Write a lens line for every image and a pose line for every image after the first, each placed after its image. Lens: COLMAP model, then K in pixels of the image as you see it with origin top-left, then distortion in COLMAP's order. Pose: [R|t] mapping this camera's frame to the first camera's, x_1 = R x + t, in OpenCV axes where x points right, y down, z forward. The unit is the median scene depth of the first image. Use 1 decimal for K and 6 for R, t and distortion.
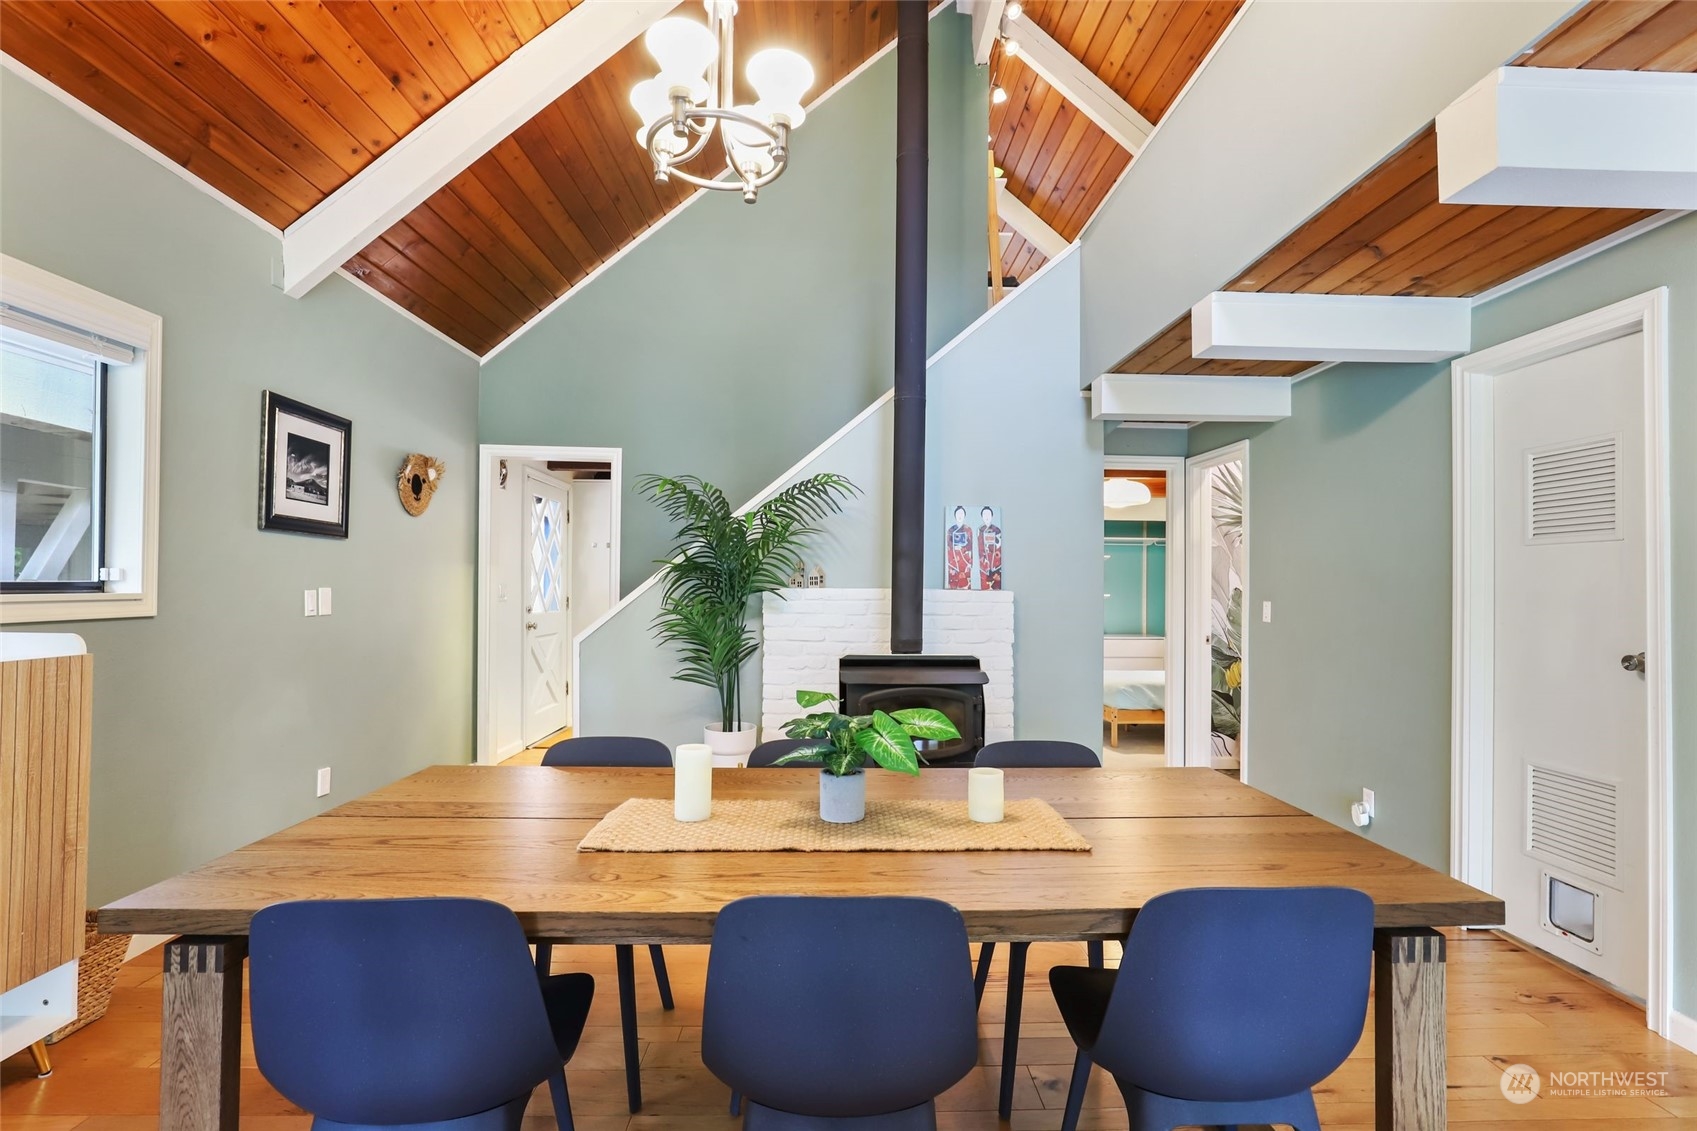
lens RADIAL K [[771.8, 0, 853.7], [0, 771.8, 585.6], [0, 0, 1]] dist [-0.018977, 0.007880]
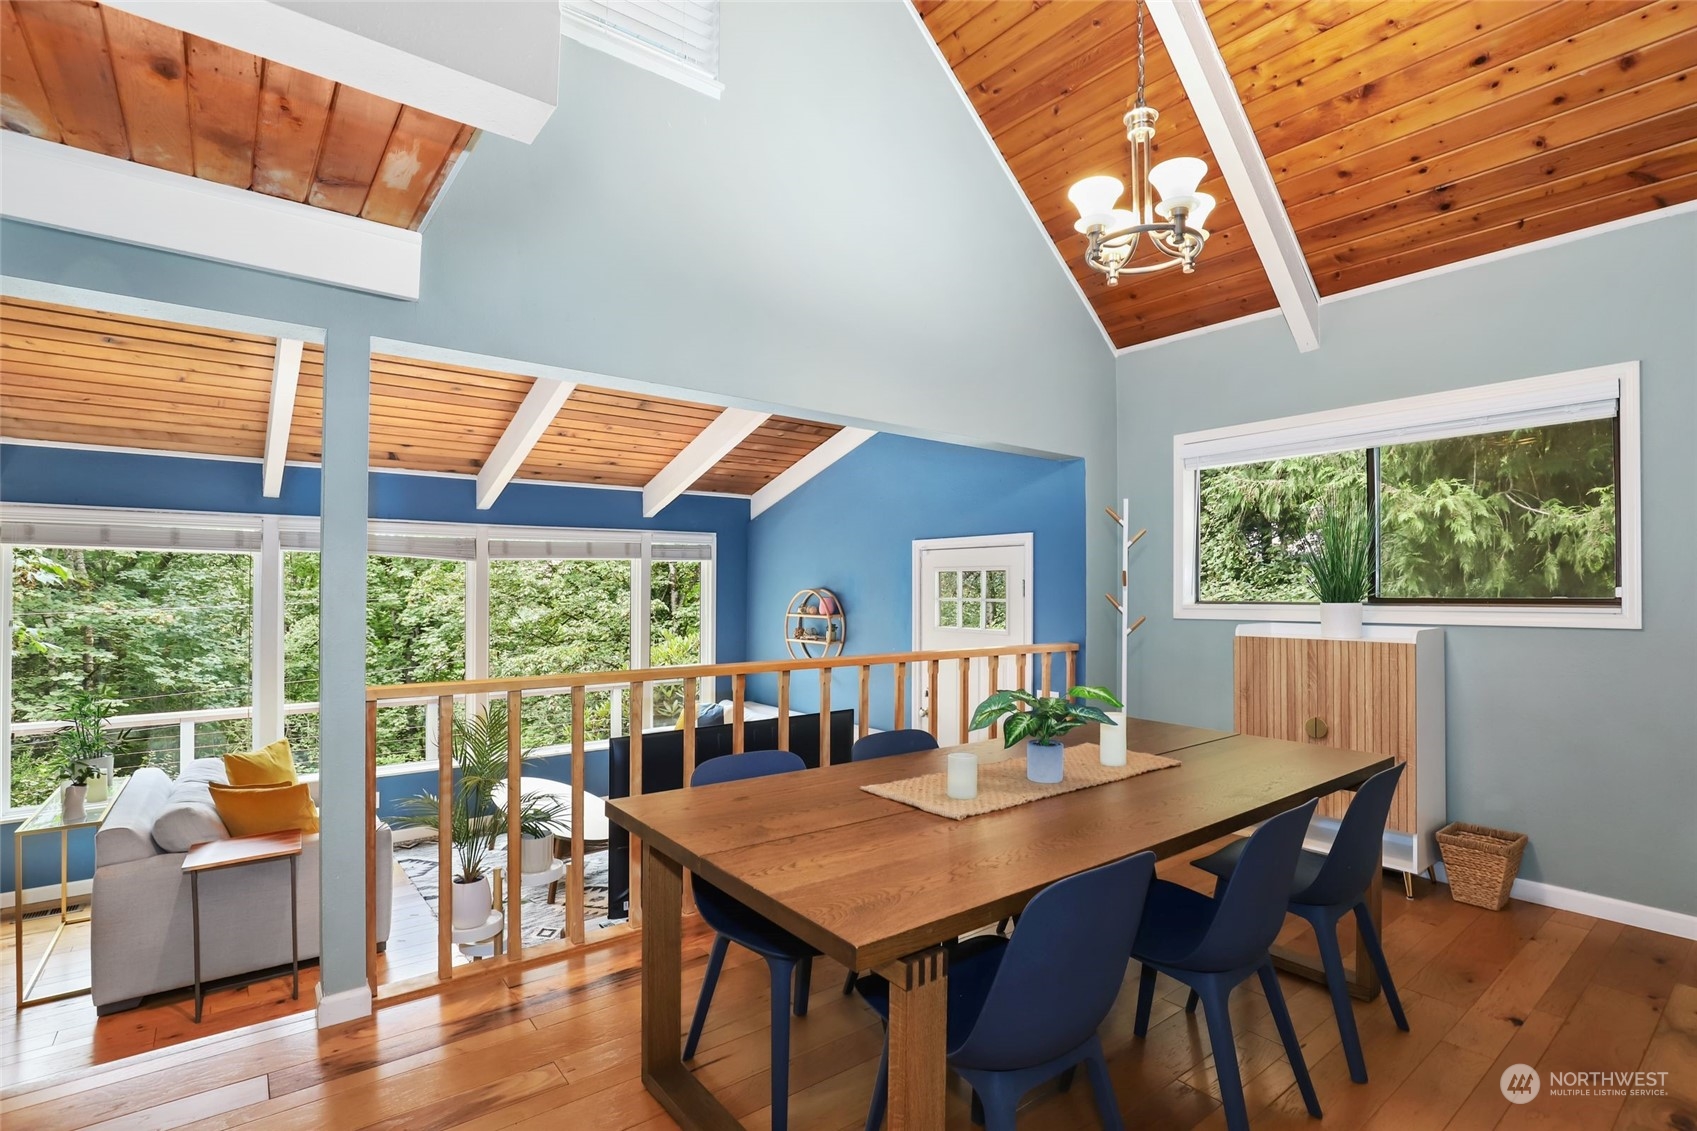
lens RADIAL K [[803.1, 0, 853.4], [0, 803.1, 576.2], [0, 0, 1]] dist [-0.022640, 0.000608]
pose [[-0.793447, -0.020036, -0.608310, 0.500707], [-0.008335, 0.999722, -0.022057, -0.002036], [0.608583, -0.012430, -0.793393, 0.876171]]
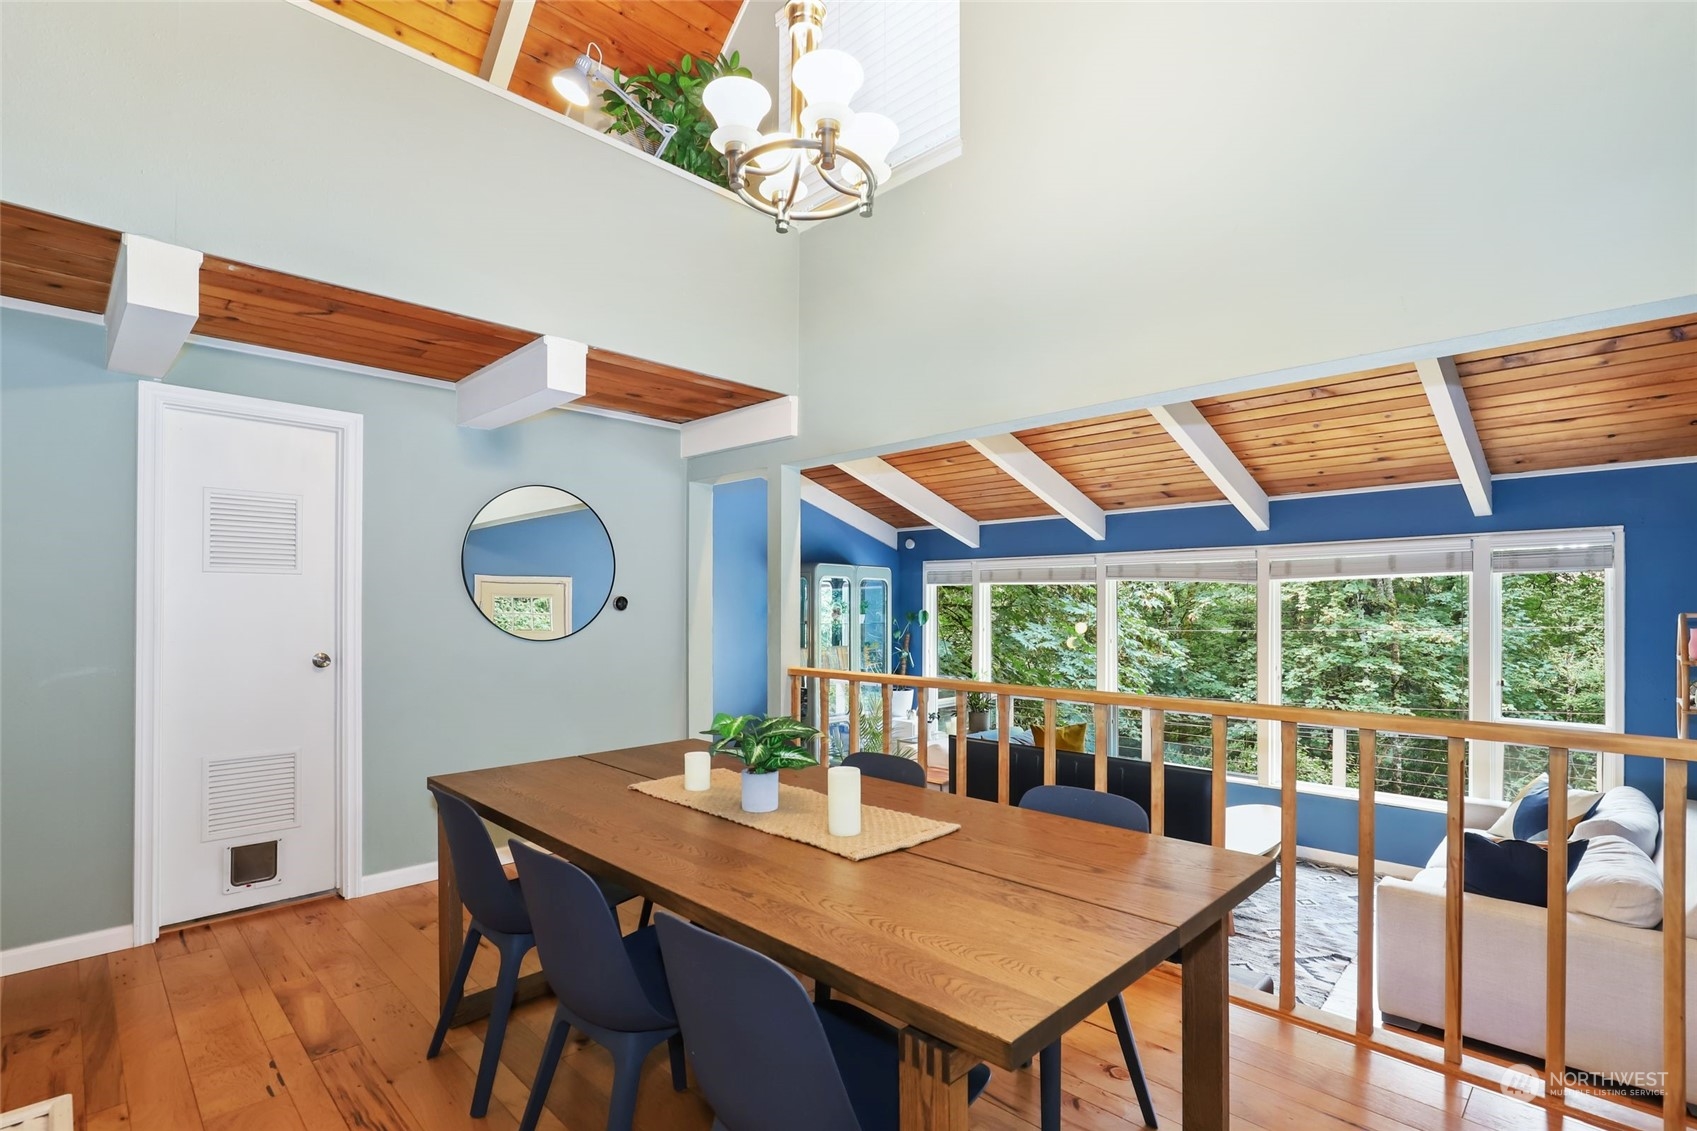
lens RADIAL K [[803.2, 0, 859.9], [0, 803.2, 579.3], [0, 0, 1]] dist [-0.027795, -0.000166]
pose [[-0.688066, 0.011363, 0.725559, -0.491067], [-0.012269, 0.999552, -0.027289, -0.015354], [-0.725545, -0.027678, -0.687618, 0.825529]]
